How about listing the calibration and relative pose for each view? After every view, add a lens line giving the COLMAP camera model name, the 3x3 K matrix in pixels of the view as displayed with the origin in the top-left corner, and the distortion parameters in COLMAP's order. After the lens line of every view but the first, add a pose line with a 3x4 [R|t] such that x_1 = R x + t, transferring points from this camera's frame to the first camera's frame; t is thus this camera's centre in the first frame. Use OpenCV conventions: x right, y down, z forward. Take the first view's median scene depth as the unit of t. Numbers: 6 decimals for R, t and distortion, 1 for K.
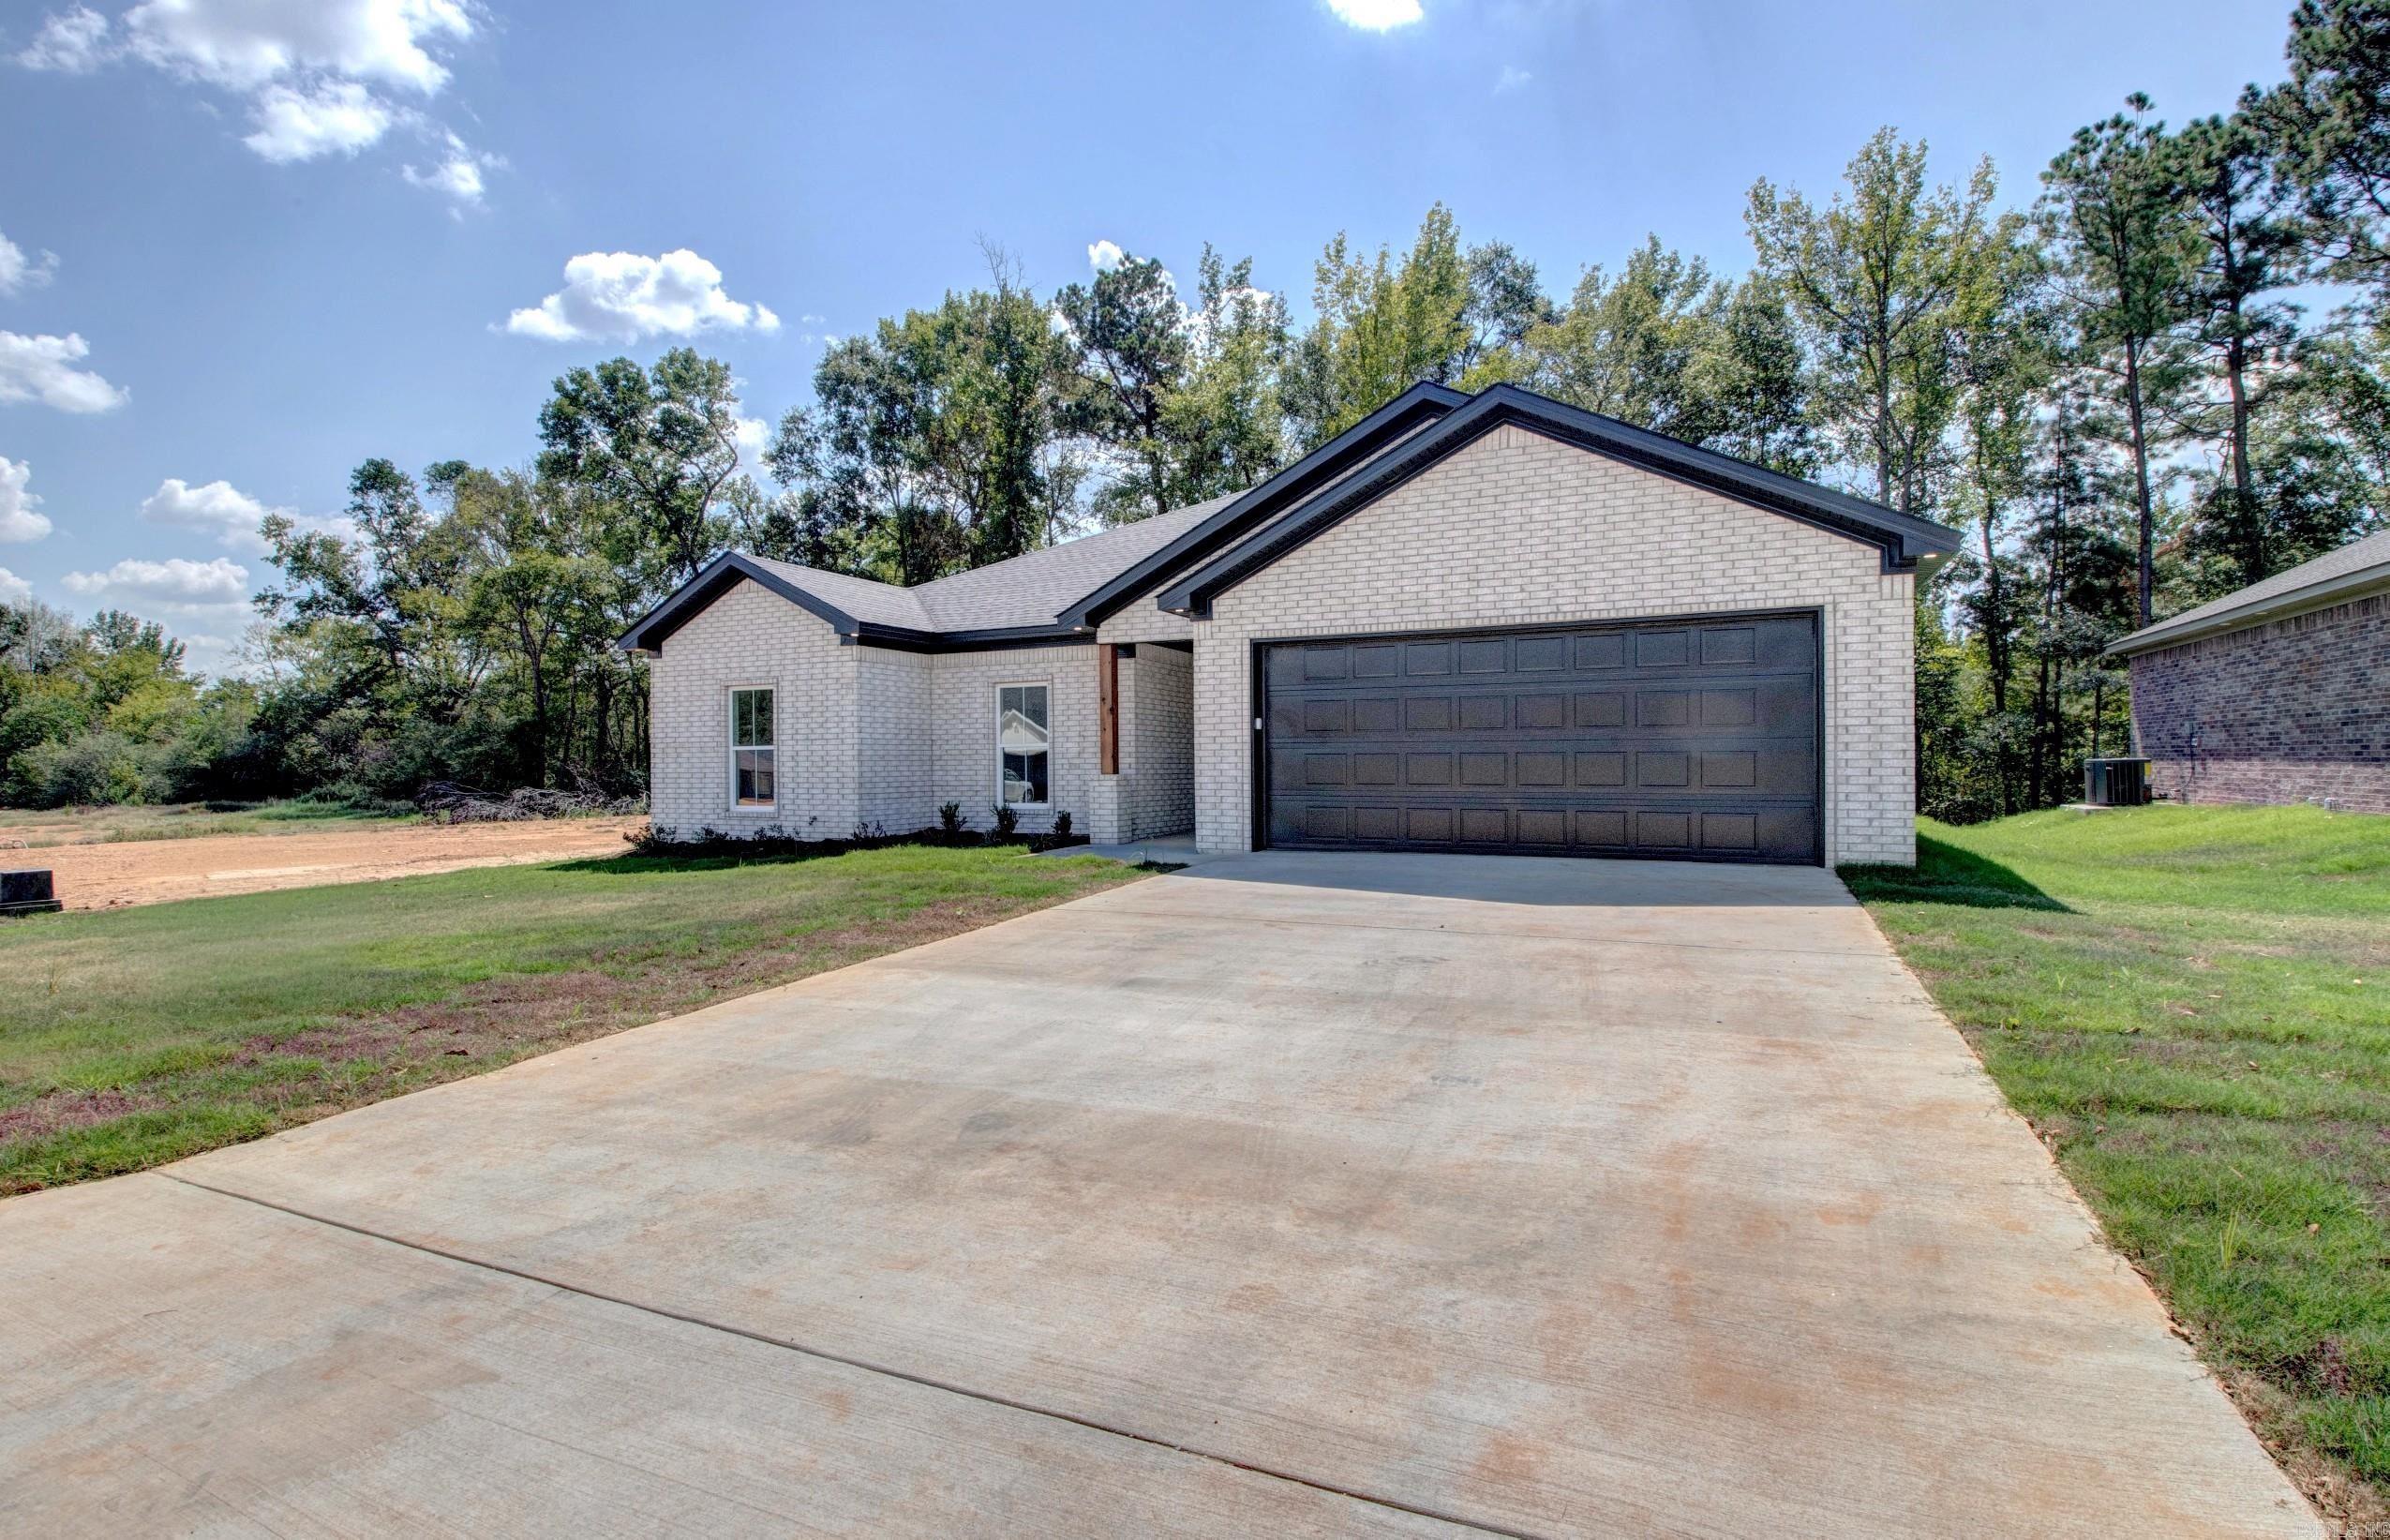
lens RADIAL K [[1149.6, 0, 1183.7], [0, 1149.6, 762.2], [0, 0, 1]] dist [0.016488, -0.025425]
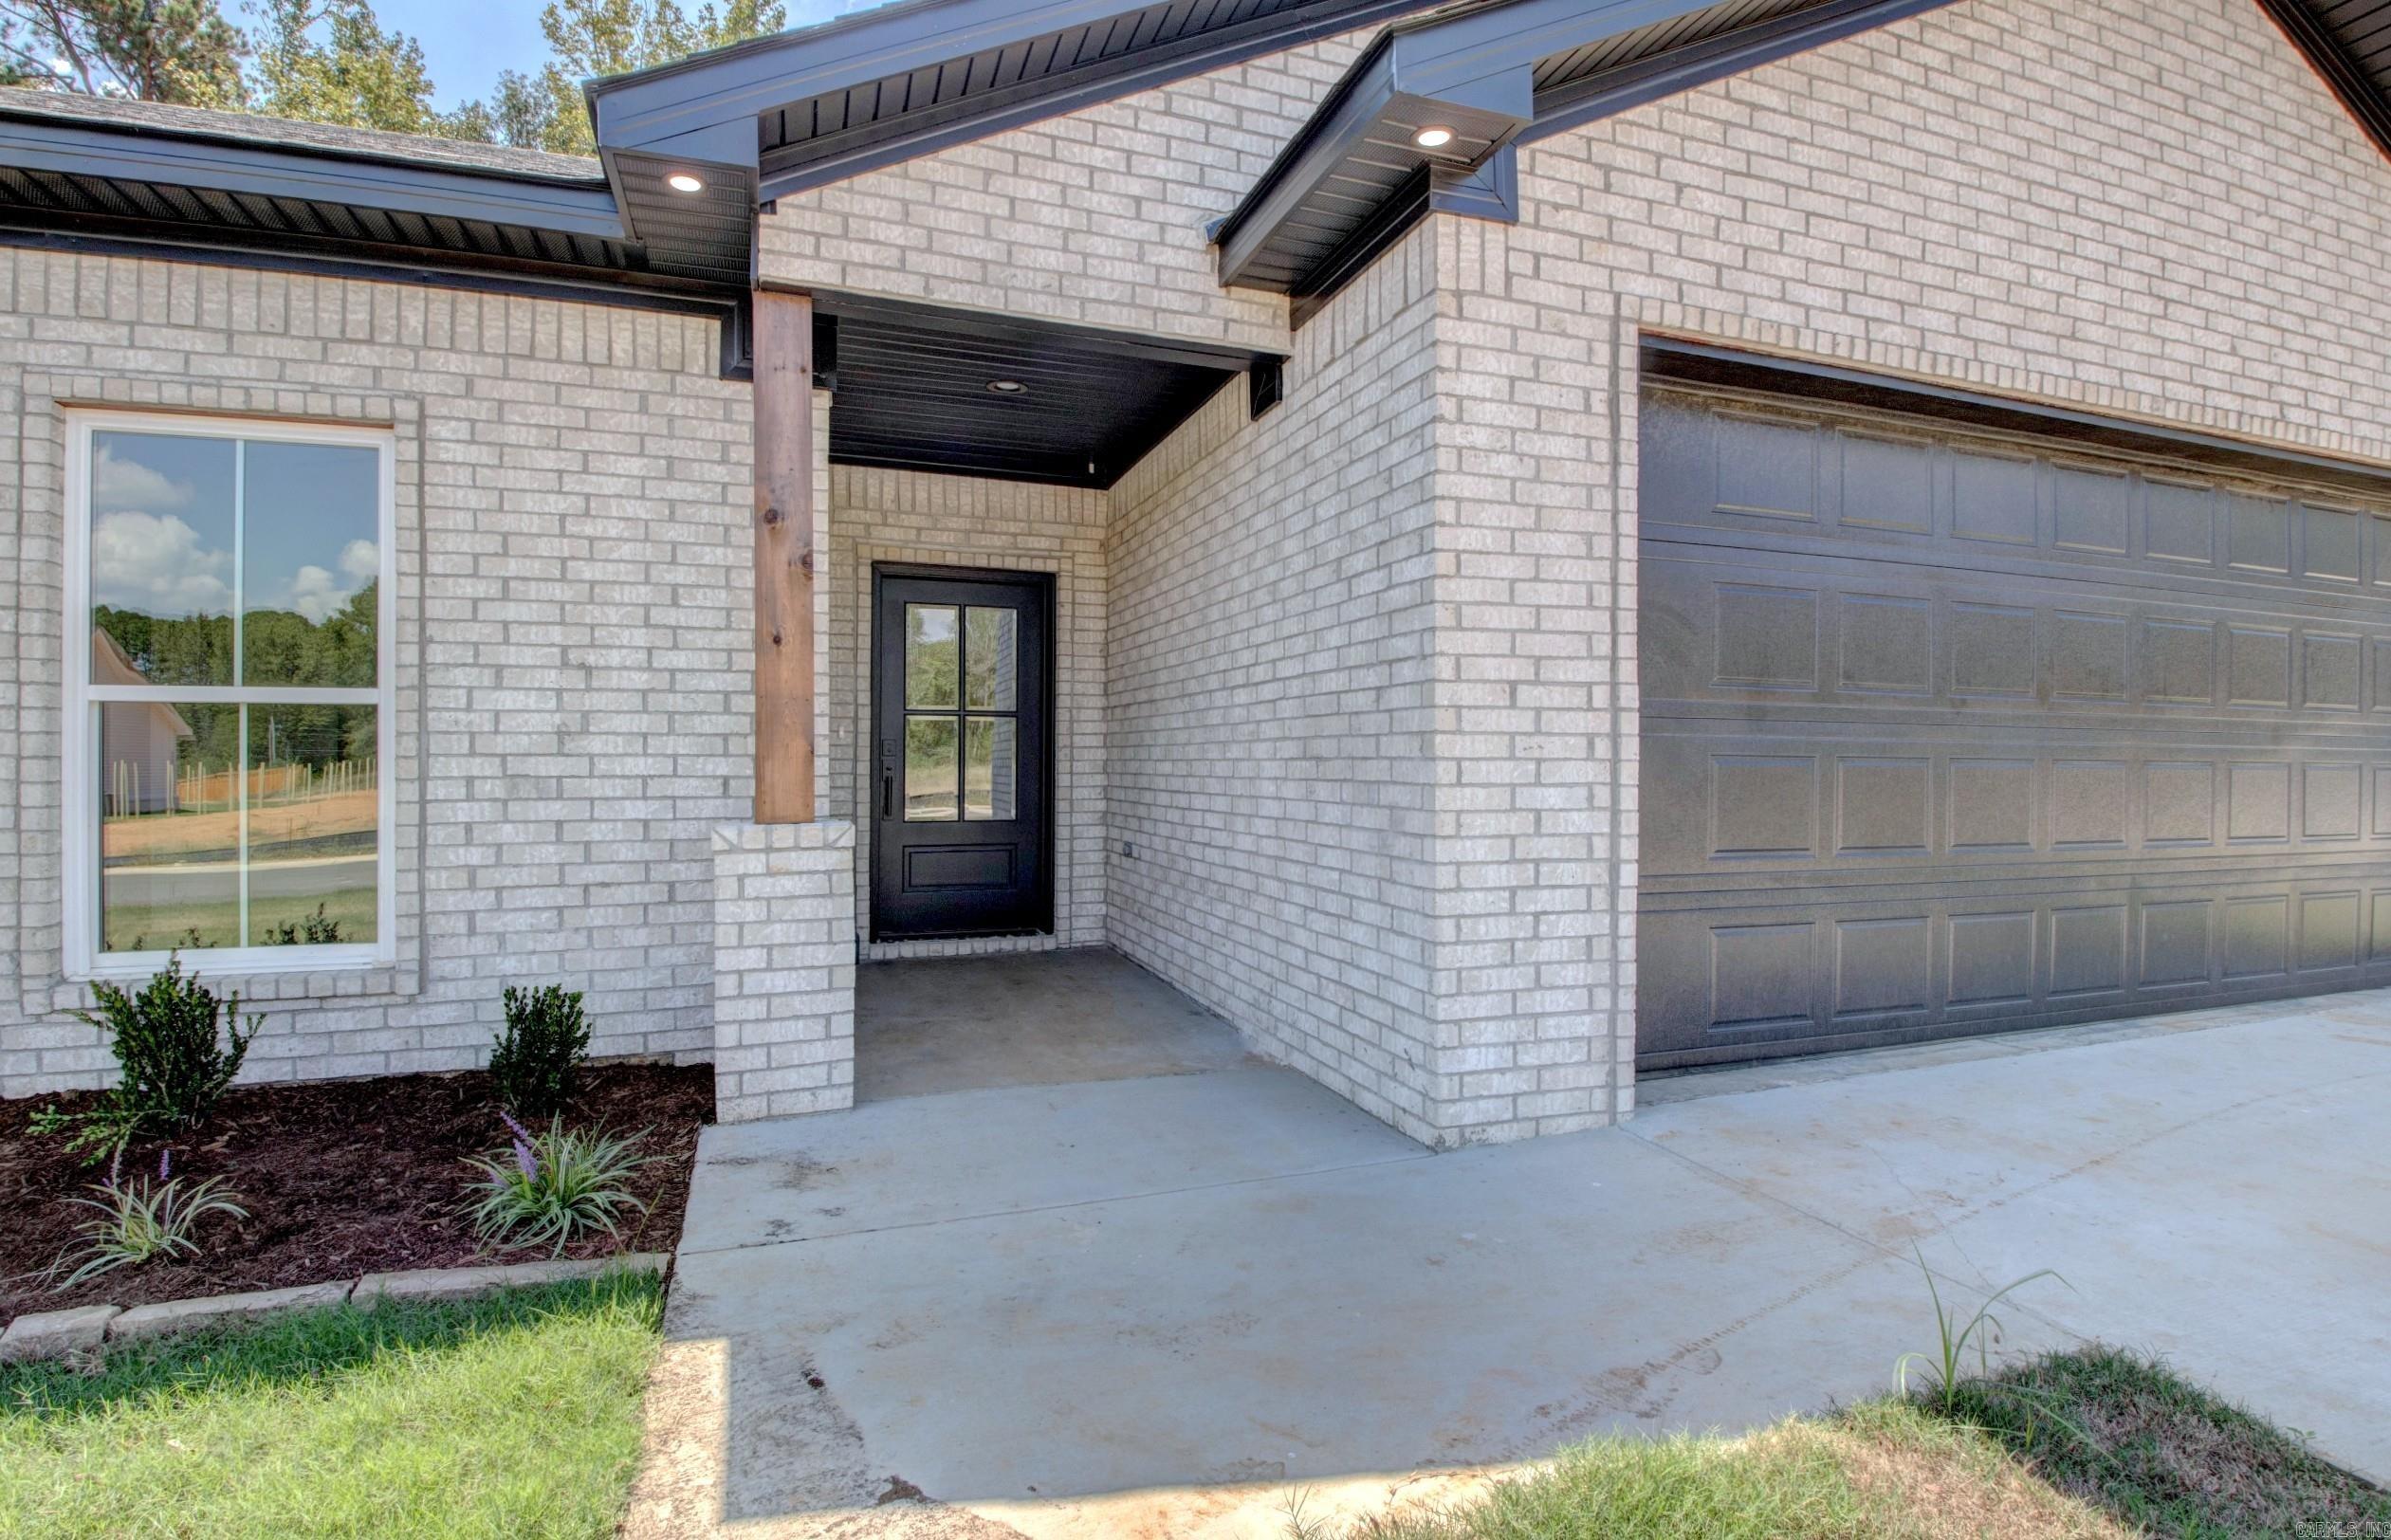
lens RADIAL K [[1150.0, 0, 1184.2], [0, 1150.0, 762.2], [0, 0, 1]] dist [0.016488, -0.025425]
pose [[0.711835, 0.010456, 0.702268, -0.181651], [-0.010005, 0.999939, -0.004747, -0.002066], [-0.702275, -0.003647, 0.711896, 0.765900]]
